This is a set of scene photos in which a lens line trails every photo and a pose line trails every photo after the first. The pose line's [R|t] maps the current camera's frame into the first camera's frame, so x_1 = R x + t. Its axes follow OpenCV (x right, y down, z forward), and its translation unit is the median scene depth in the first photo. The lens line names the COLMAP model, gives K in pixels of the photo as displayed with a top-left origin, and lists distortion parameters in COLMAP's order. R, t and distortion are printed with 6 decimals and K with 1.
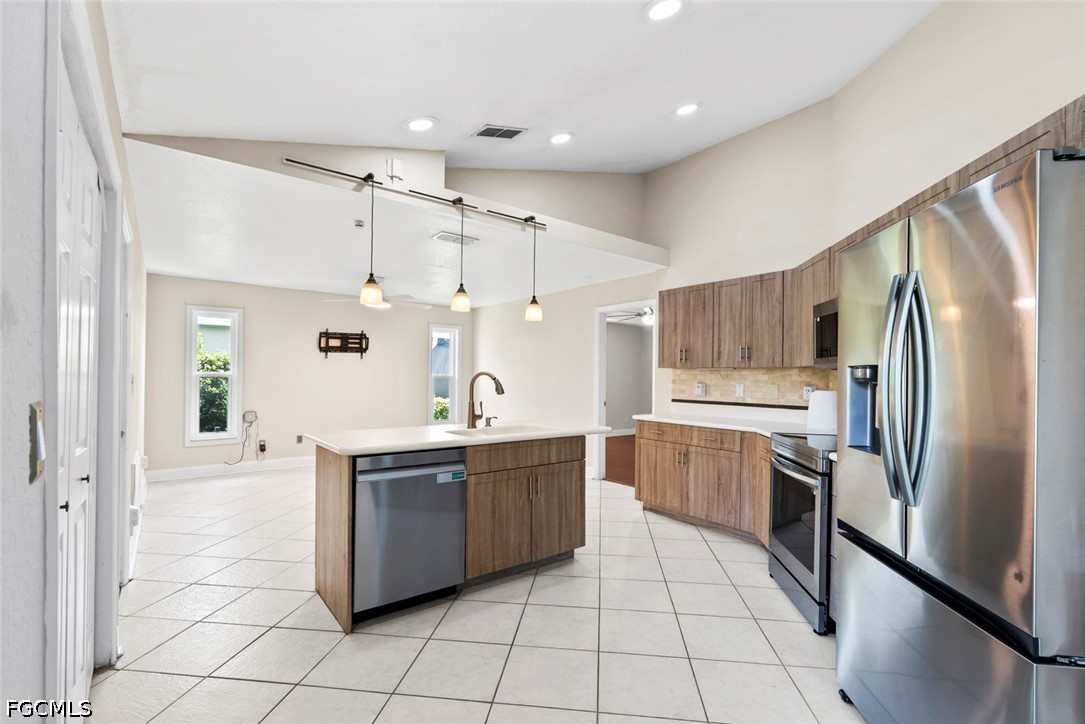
lens RADIAL K [[485.4, 0, 545.2], [0, 485.4, 374.2], [0, 0, 1]] dist [-0.001071, -0.000159]
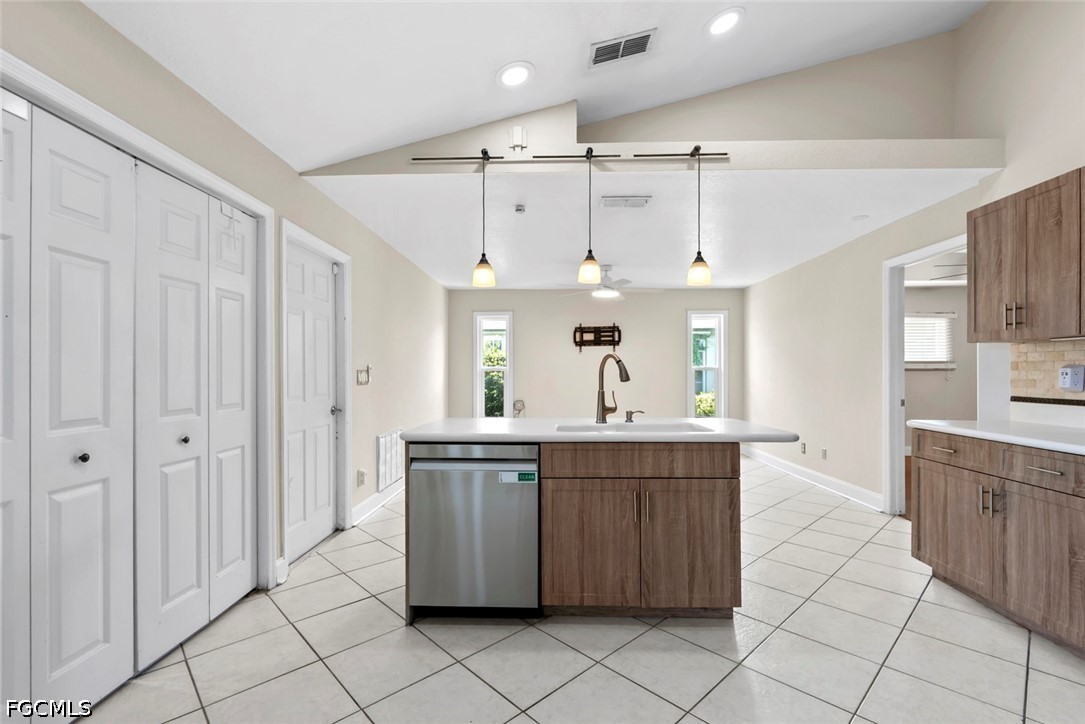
lens RADIAL K [[481.1, 0, 540.8], [0, 481.1, 372.4], [0, 0, 1]] dist [0.000611, -0.000349]
pose [[0.768160, -0.011239, -0.640160, 0.228012], [0.012208, 0.999921, -0.002905, 0.020610], [0.640142, -0.005583, 0.768237, 0.237852]]
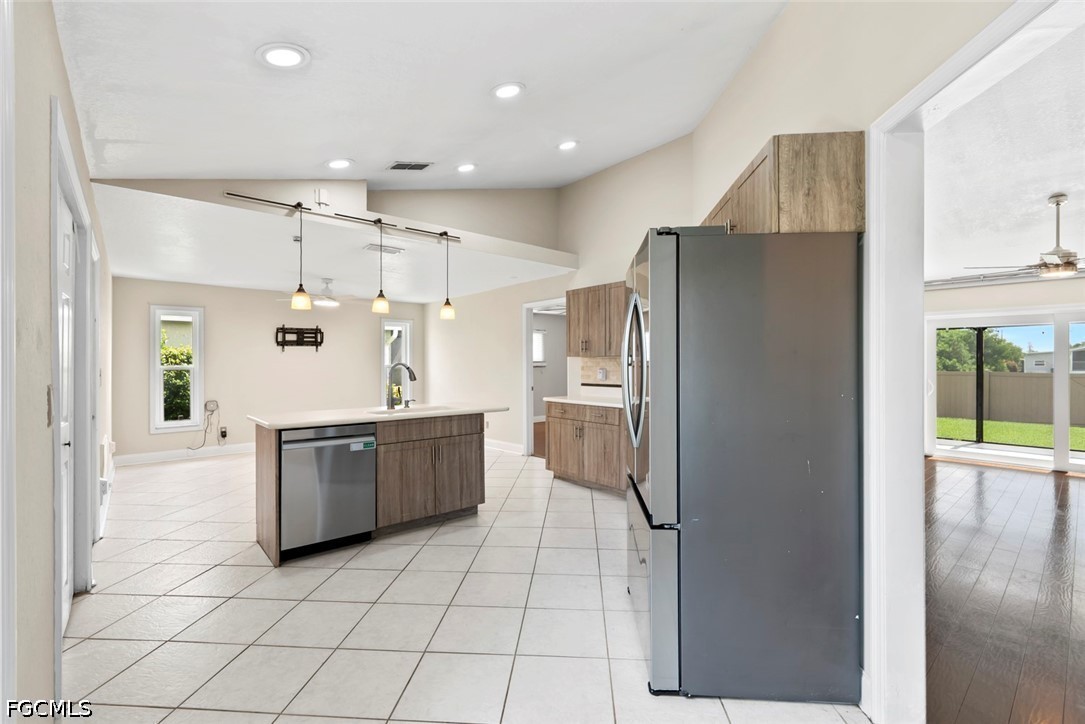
lens RADIAL K [[479.4, 0, 542.5], [0, 479.4, 362.0], [0, 0, 1]] dist [-0.001250, 0.000043]
pose [[0.999018, -0.013929, 0.042054, 0.138455], [0.013965, 0.999902, -0.000559, -0.000383], [-0.042042, 0.001146, 0.999115, -0.165848]]
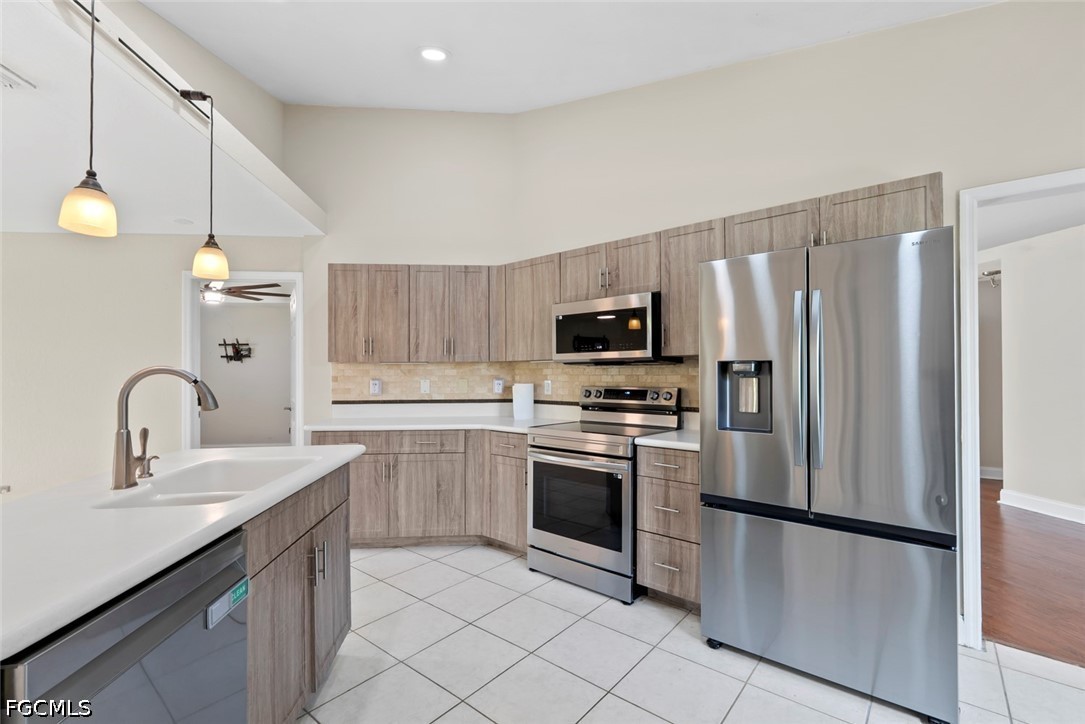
lens RADIAL K [[480.1, 0, 543.1], [0, 480.1, 367.6], [0, 0, 1]] dist [-0.001244, 0.000255]
pose [[0.541465, -0.004096, 0.840713, -0.250094], [0.006937, 0.999976, 0.000404, -0.001601], [-0.840695, 0.005613, 0.541480, 0.318639]]
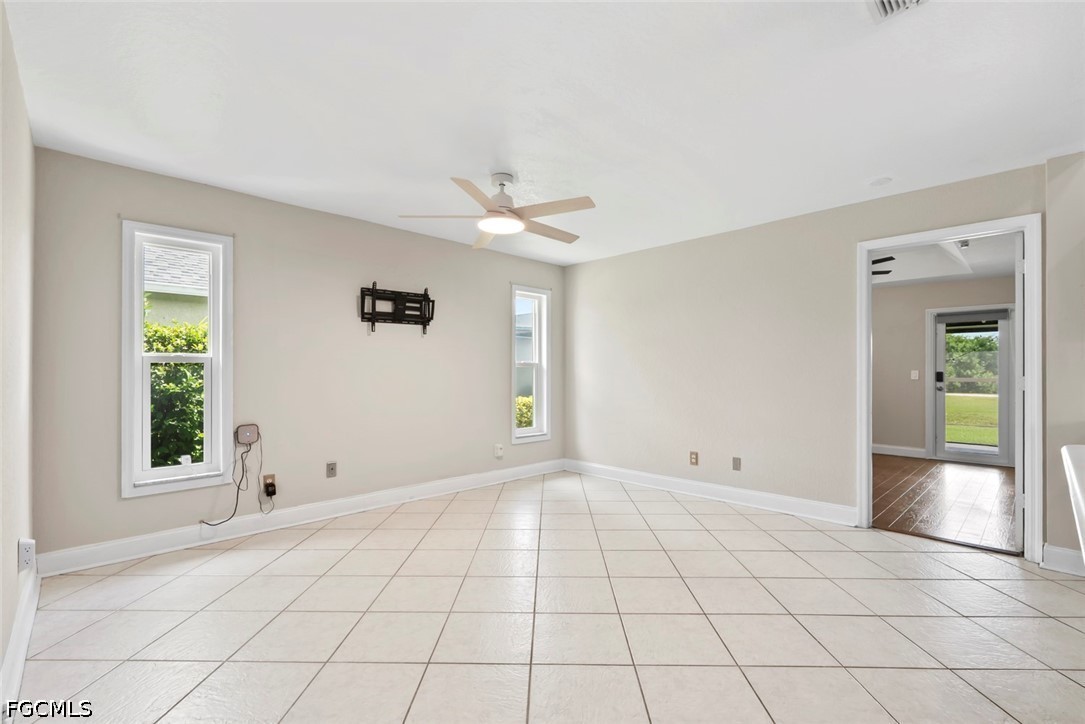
lens RADIAL K [[481.1, 0, 540.8], [0, 481.1, 372.4], [0, 0, 1]] dist [0.000611, -0.000349]
pose [[0.994867, -0.008288, 0.100850, -0.482899], [0.007865, 0.999959, 0.004597, 0.025422], [-0.100884, -0.003780, 0.994891, 0.616142]]
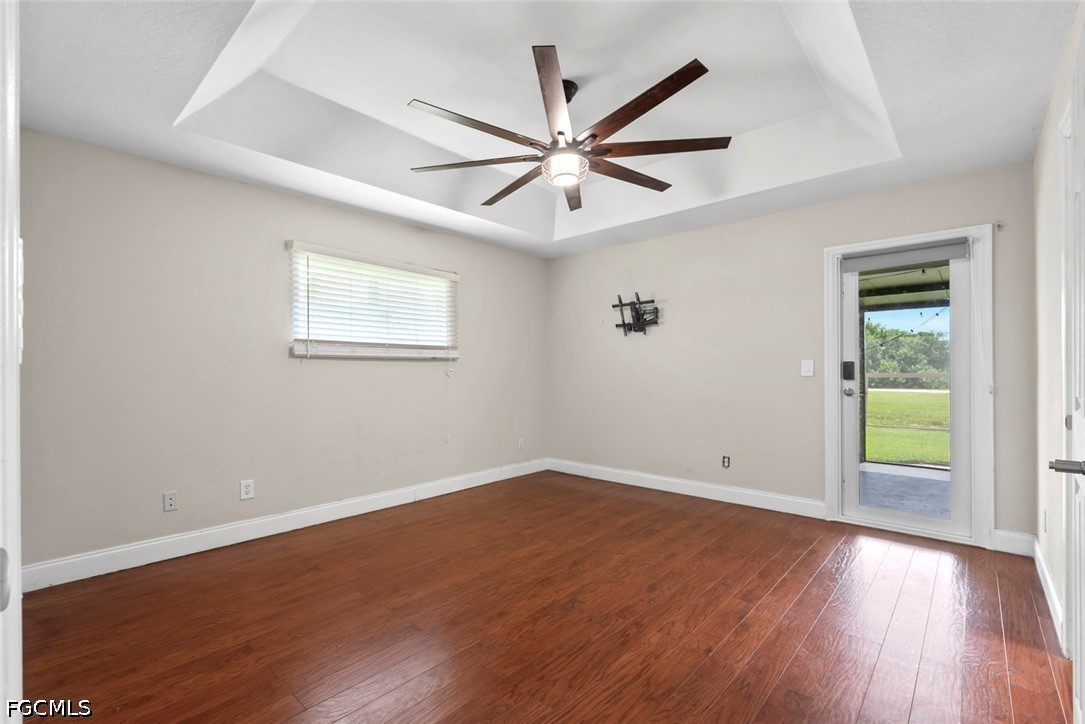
lens RADIAL K [[481.1, 0, 540.8], [0, 481.1, 372.4], [0, 0, 1]] dist [0.000611, -0.000349]
pose [[0.985762, -0.016000, 0.167386, 0.263965], [0.014790, 0.999855, 0.008477, 0.044043], [-0.167498, -0.005881, 0.985855, 1.273269]]
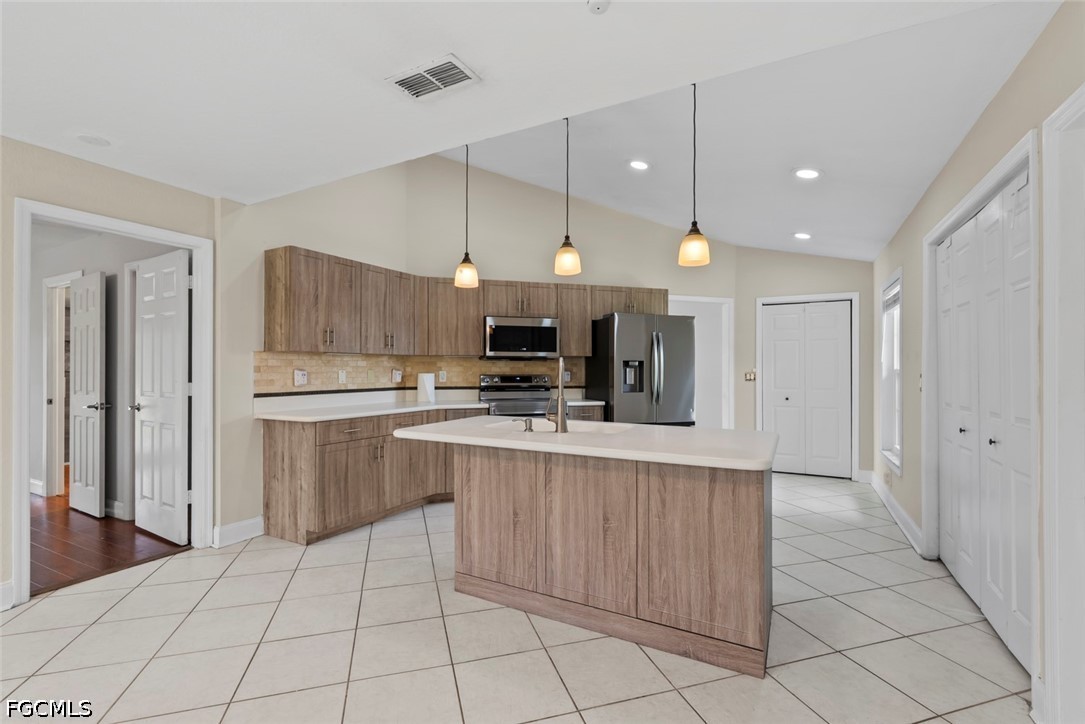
lens RADIAL K [[477.3, 0, 541.8], [0, 477.3, 365.5], [0, 0, 1]] dist [-0.000504, 0.000406]
pose [[-0.402969, -0.005630, 0.915196, -0.631294], [-0.009863, 0.999950, 0.001808, 0.005050], [-0.915160, -0.008298, -0.403004, 1.031926]]
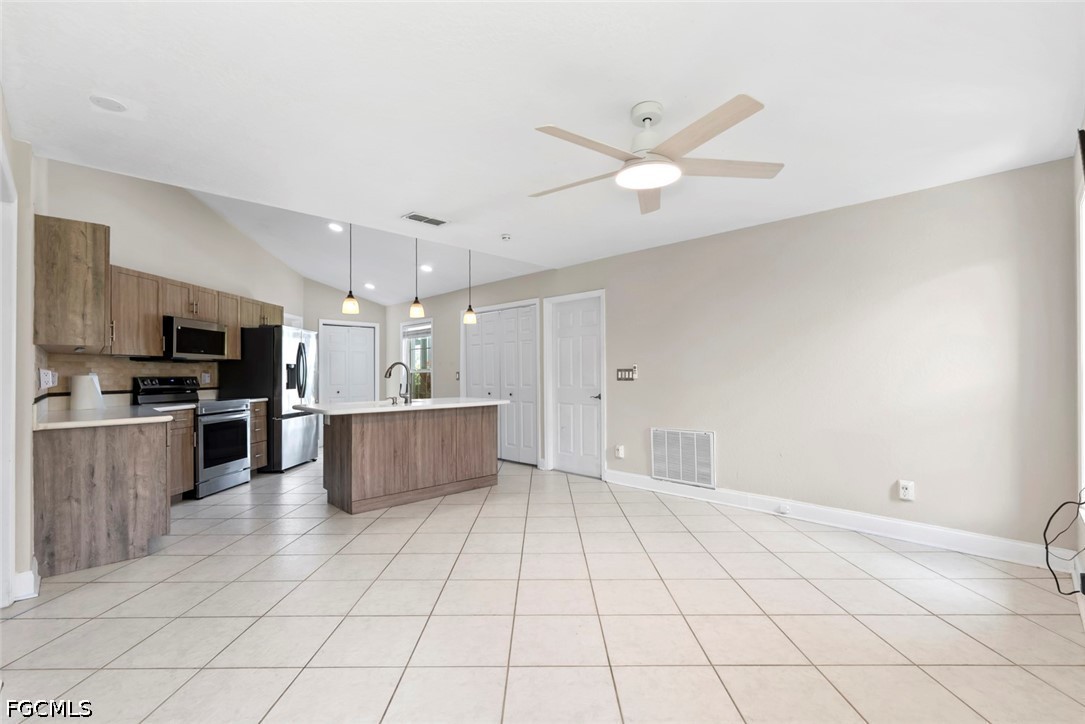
lens RADIAL K [[480.1, 0, 543.1], [0, 480.1, 367.6], [0, 0, 1]] dist [-0.001244, 0.000255]
pose [[-0.993372, -0.005573, -0.114807, -0.288741], [-0.003209, 0.999779, -0.020769, 0.029304], [0.114897, -0.020263, -0.993171, 1.851723]]
